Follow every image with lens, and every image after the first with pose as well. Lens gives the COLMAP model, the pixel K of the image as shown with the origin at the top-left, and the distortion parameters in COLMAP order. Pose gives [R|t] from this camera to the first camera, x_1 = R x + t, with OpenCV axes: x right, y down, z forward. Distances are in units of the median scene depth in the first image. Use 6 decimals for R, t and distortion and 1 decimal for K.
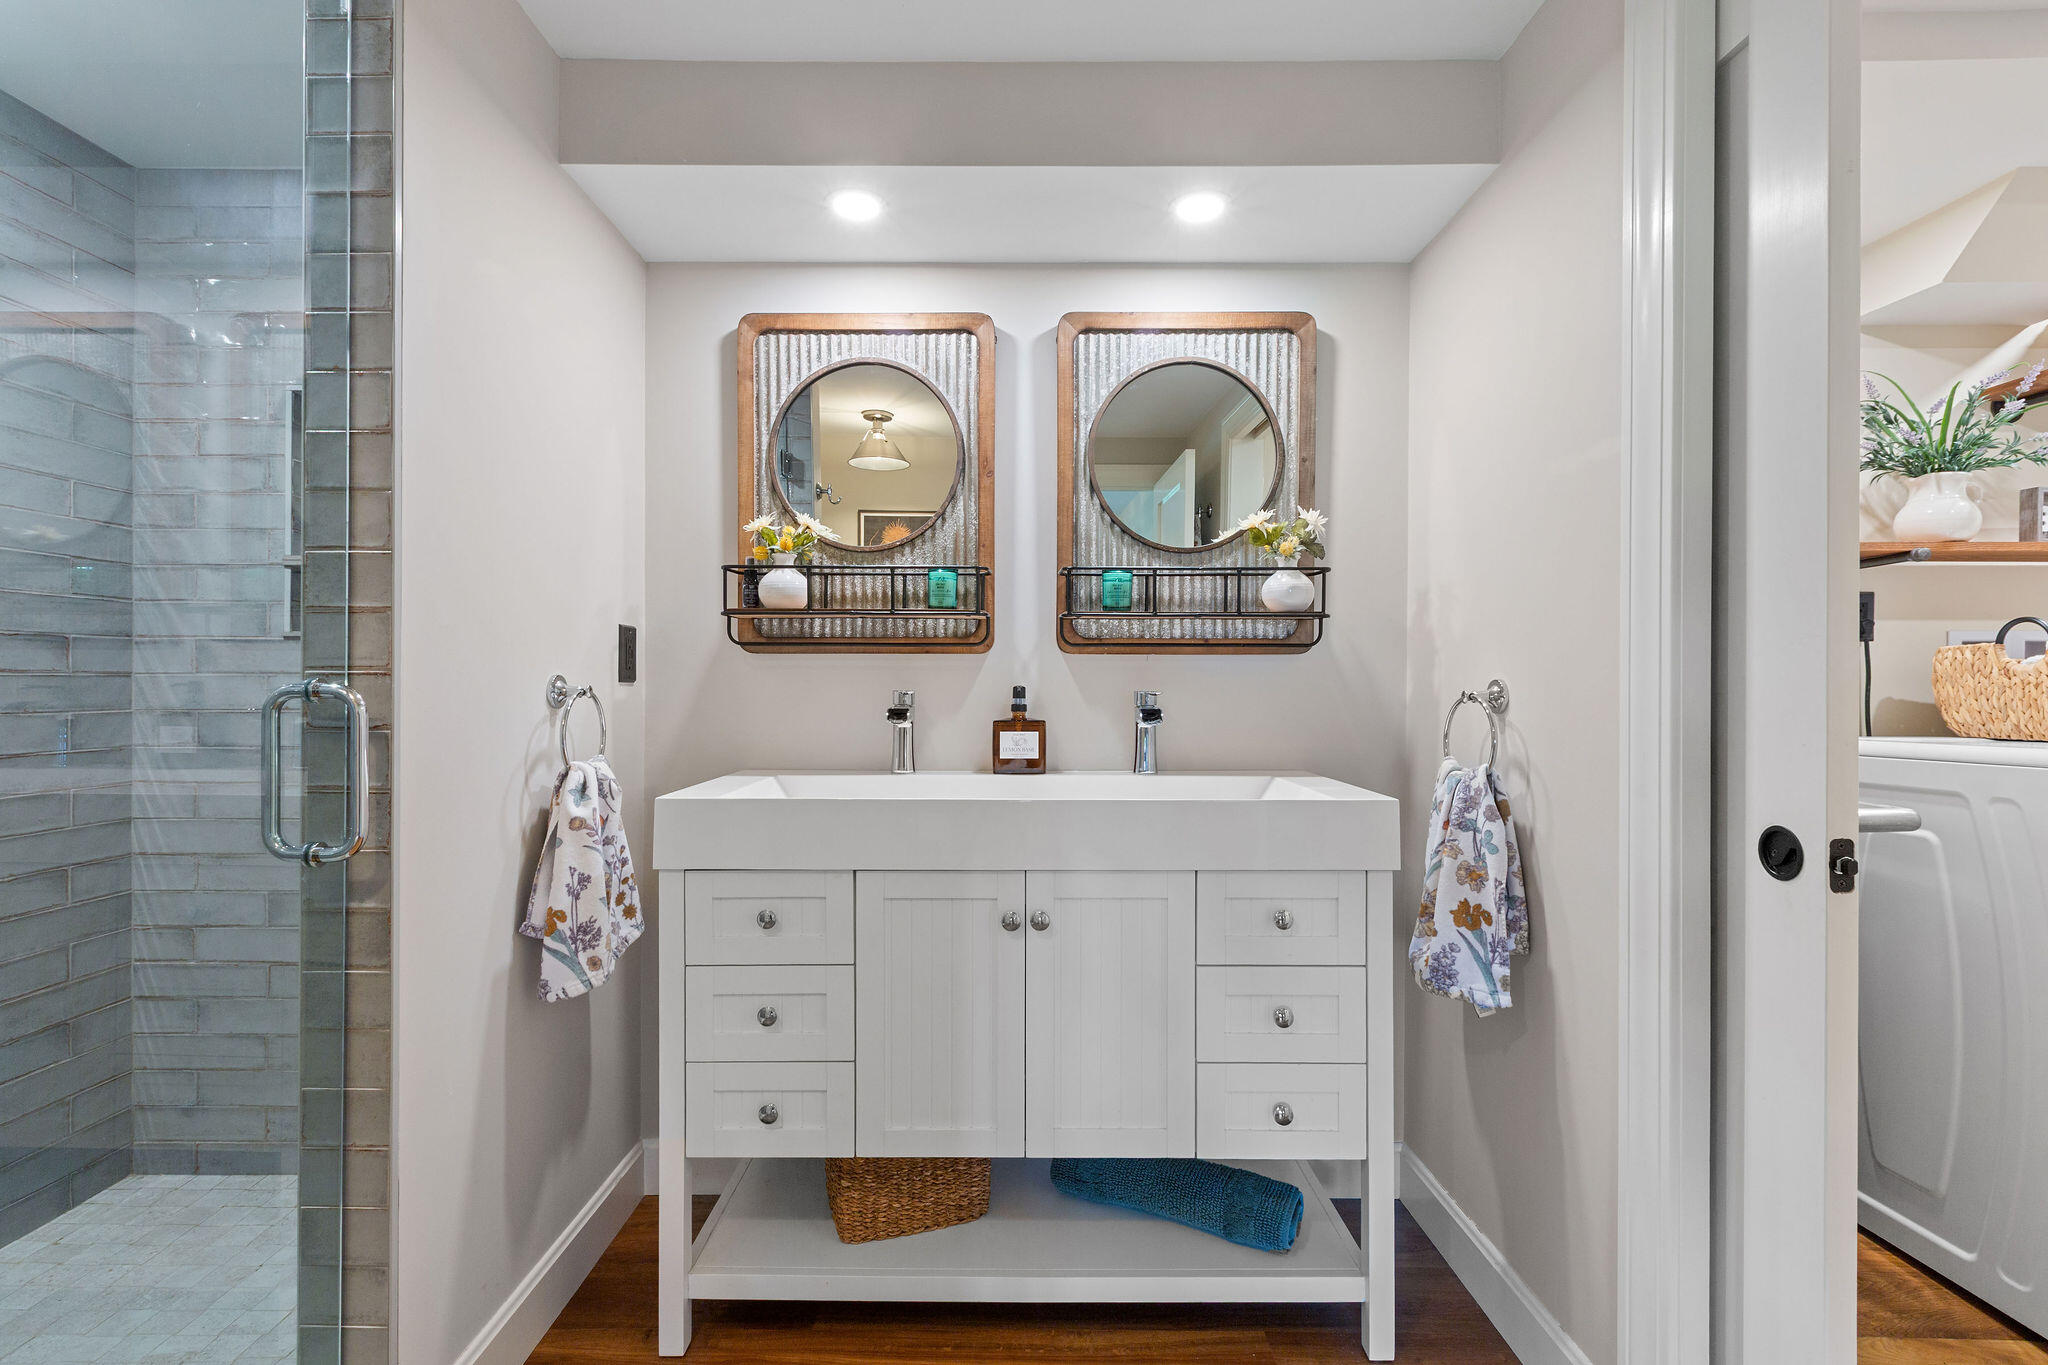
lens RADIAL K [[937.5, 0, 1008.3], [0, 937.5, 679.2], [0, 0, 1]] dist [0.009628, -0.001223]
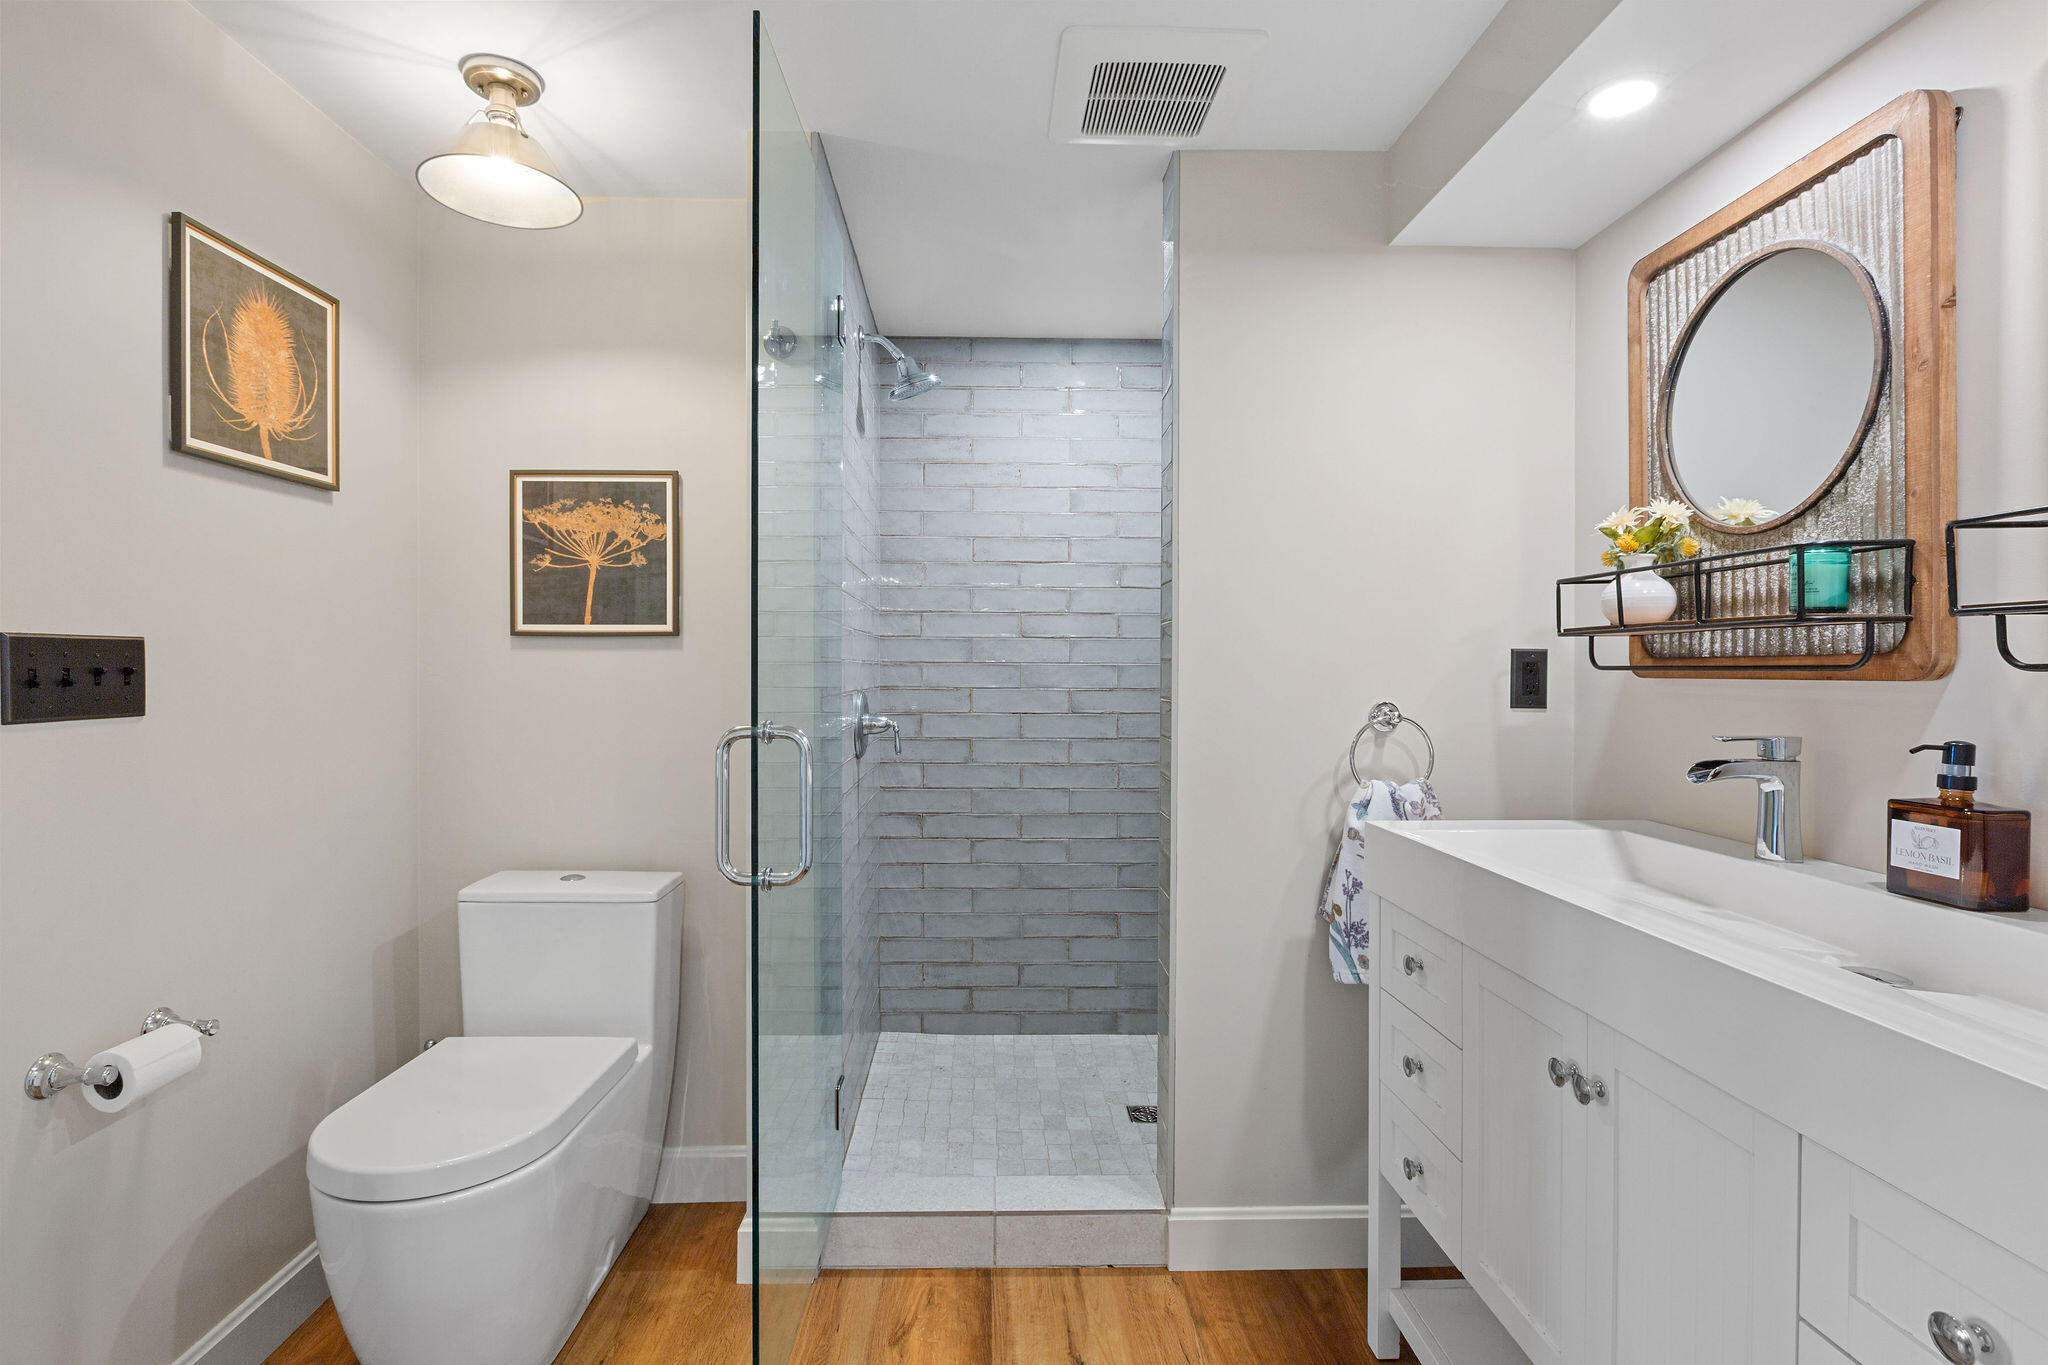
lens RADIAL K [[978.9, 0, 1015.5], [0, 978.9, 674.0], [0, 0, 1]] dist [-0.003457, 0.001467]
pose [[0.036278, -0.000088, -0.999342, 0.550680], [-0.008518, 0.999964, -0.000397, -0.026614], [0.999305, 0.008527, 0.036276, 0.430471]]
